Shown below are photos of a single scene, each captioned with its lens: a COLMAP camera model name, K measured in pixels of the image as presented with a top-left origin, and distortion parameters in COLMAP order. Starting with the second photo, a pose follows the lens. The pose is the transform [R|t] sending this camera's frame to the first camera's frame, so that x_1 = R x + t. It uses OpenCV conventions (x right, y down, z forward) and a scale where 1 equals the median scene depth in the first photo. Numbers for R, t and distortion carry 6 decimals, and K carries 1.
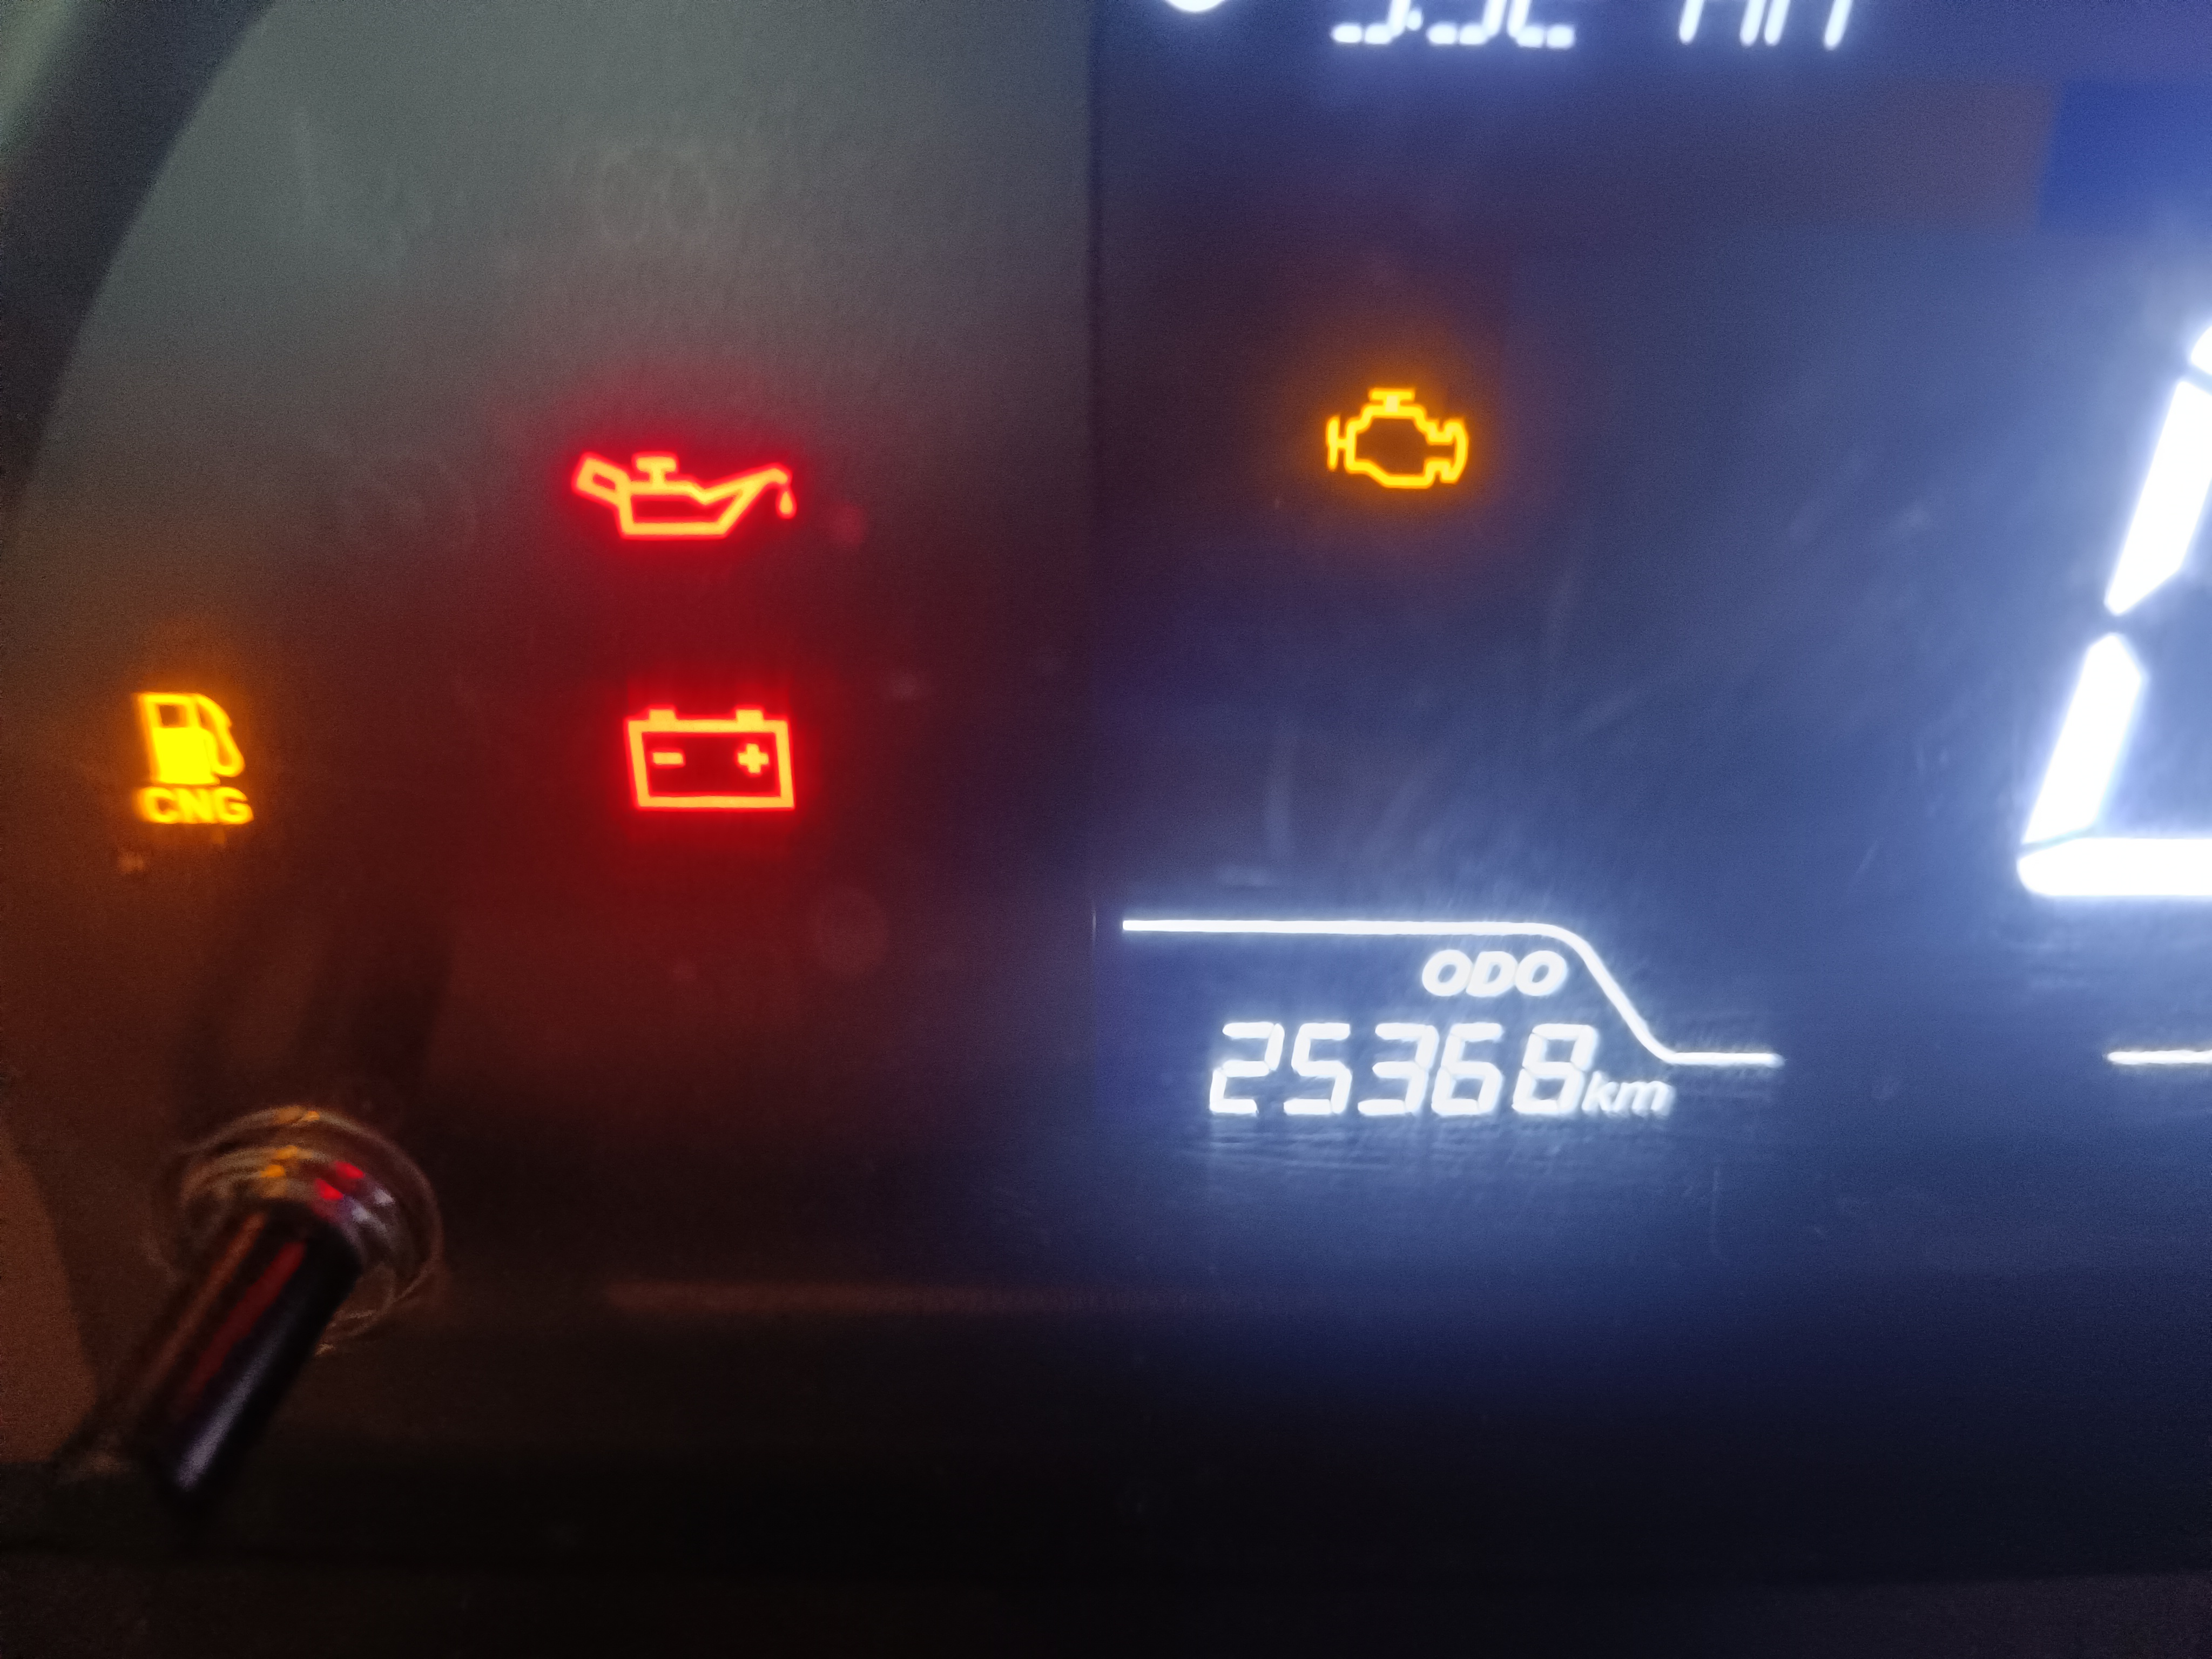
lens RADIAL K [[1664.6, 0, 1091.7], [0, 1664.6, 808.1], [0, 0, 1]] dist [-0.057891, -0.030124]
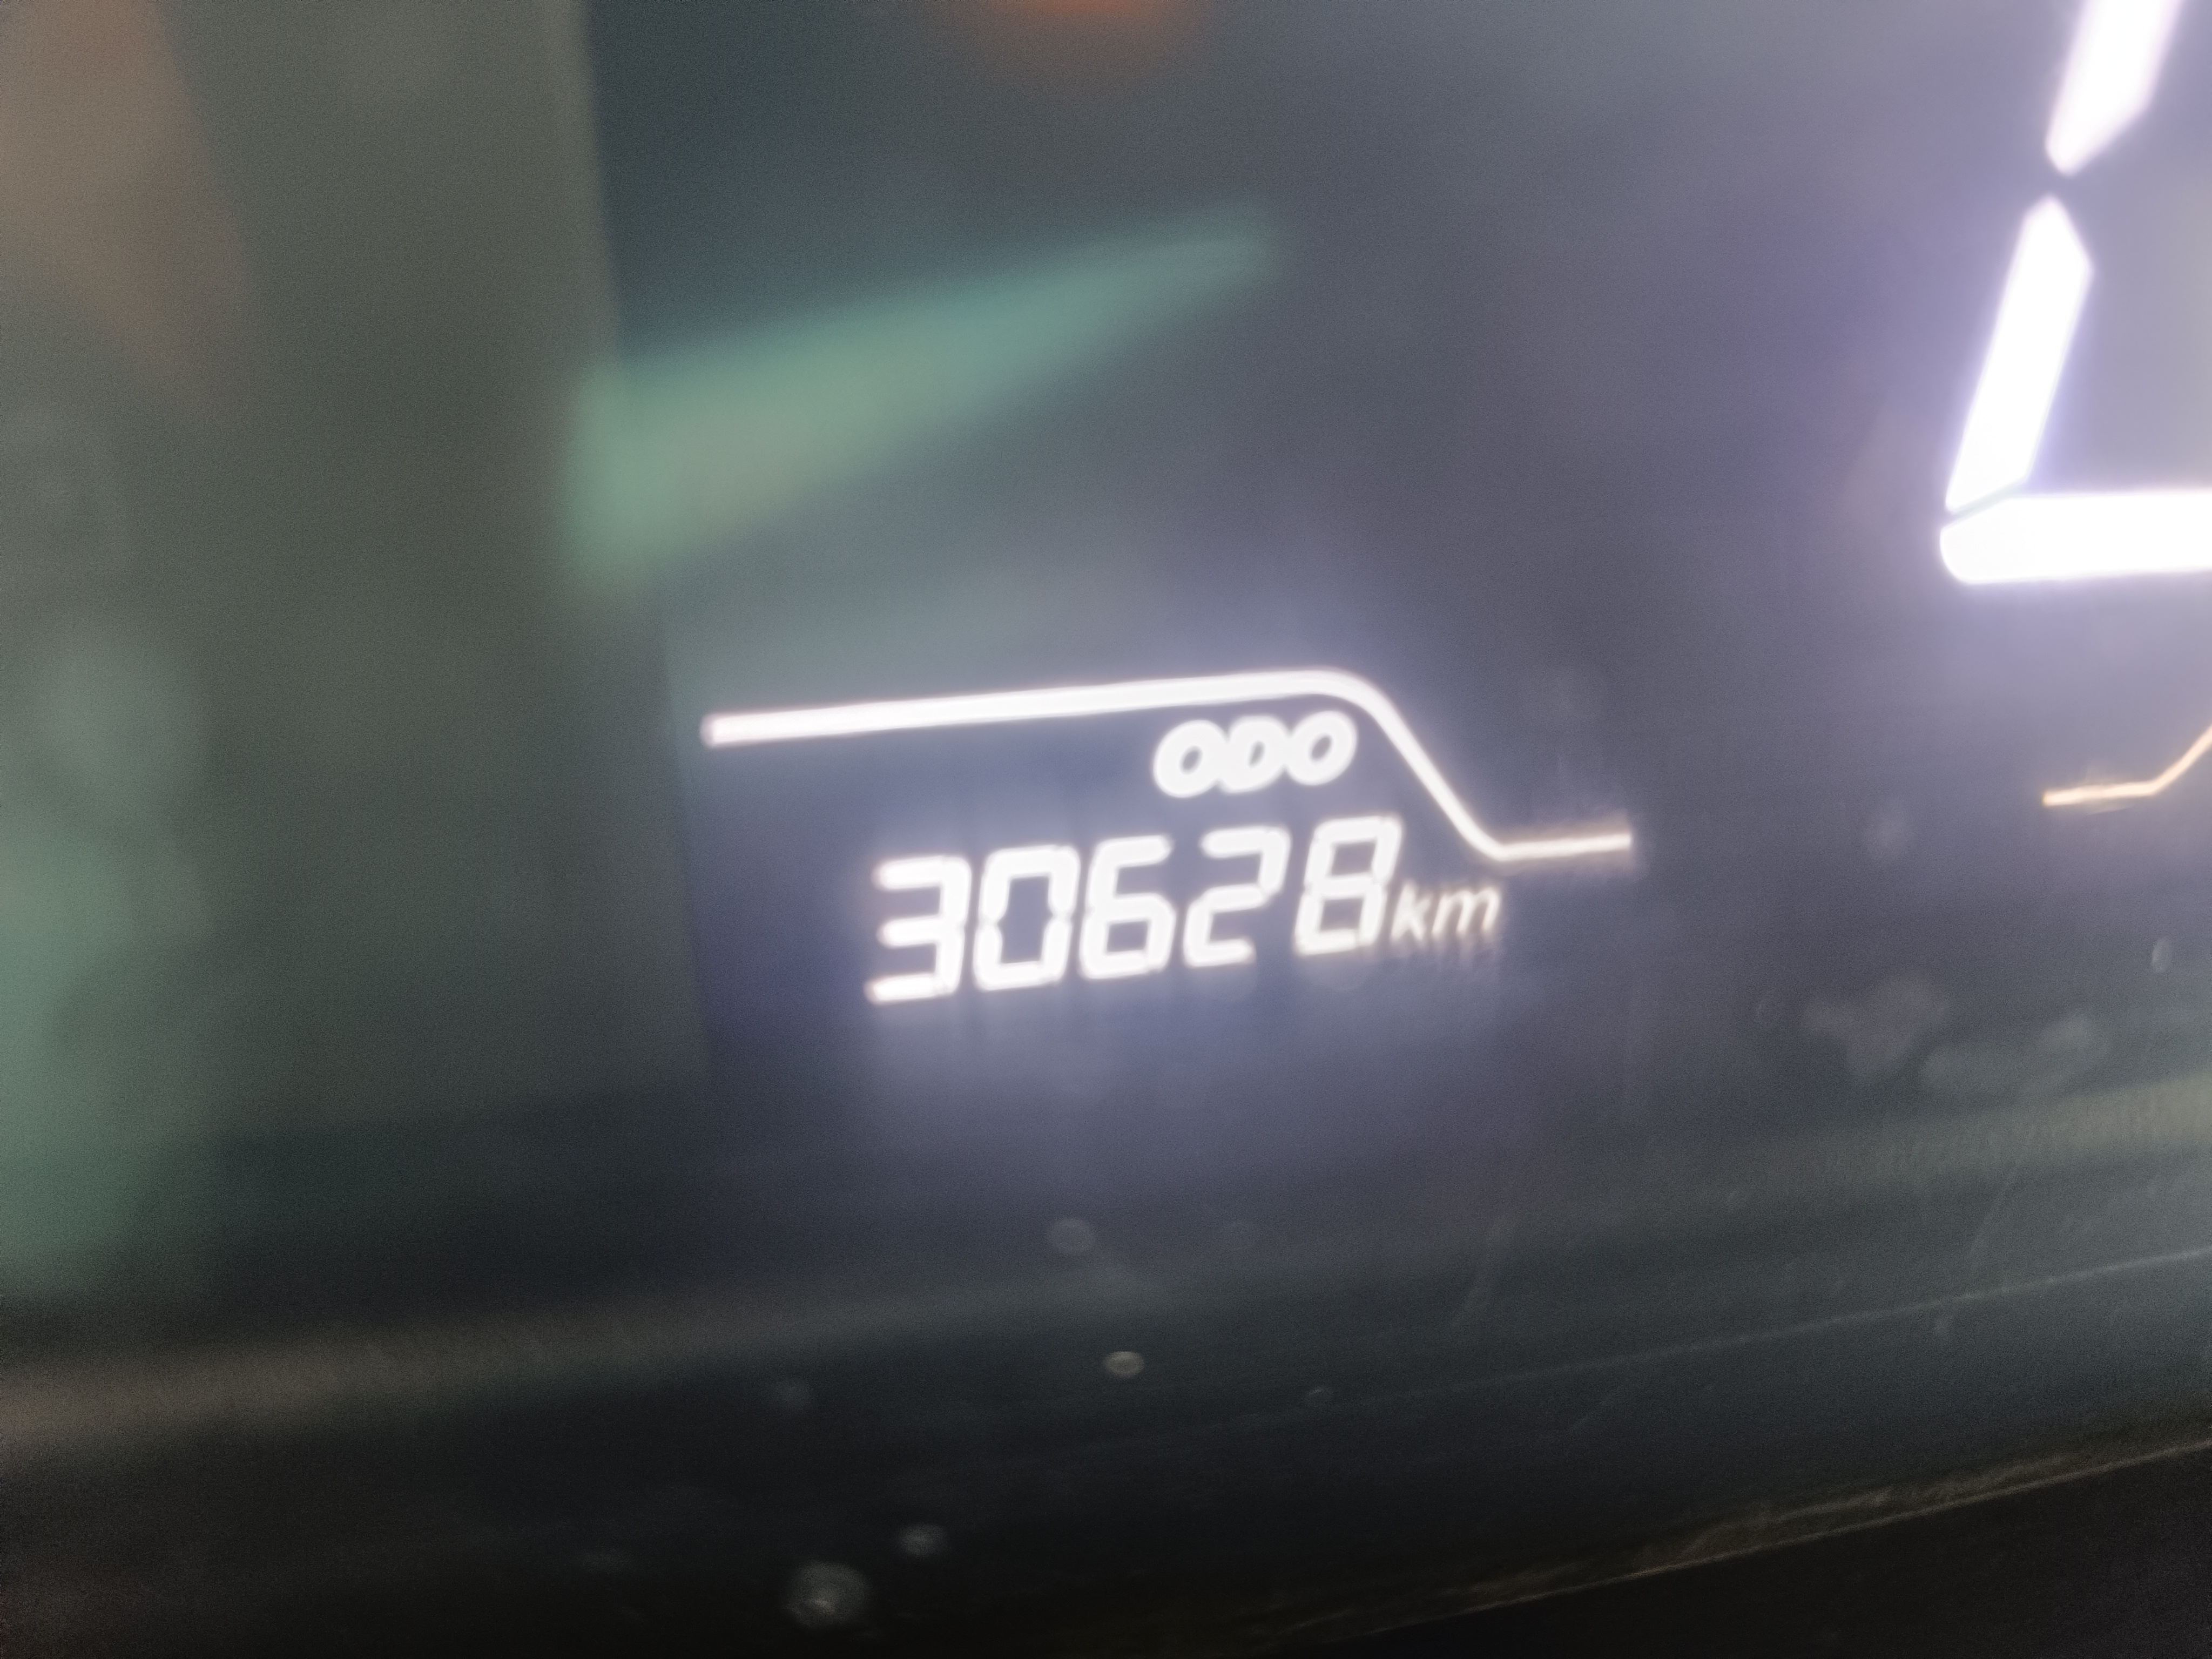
lens RADIAL K [[1664.6, 0, 1086.8], [0, 1664.6, 877.9], [0, 0, 1]] dist [-0.057891, -0.030124]
pose [[0.978900, -0.103910, 0.175945, 0.045466], [0.090181, 0.992349, 0.084324, 0.089738], [-0.183361, -0.066678, 0.980782, 0.336758]]
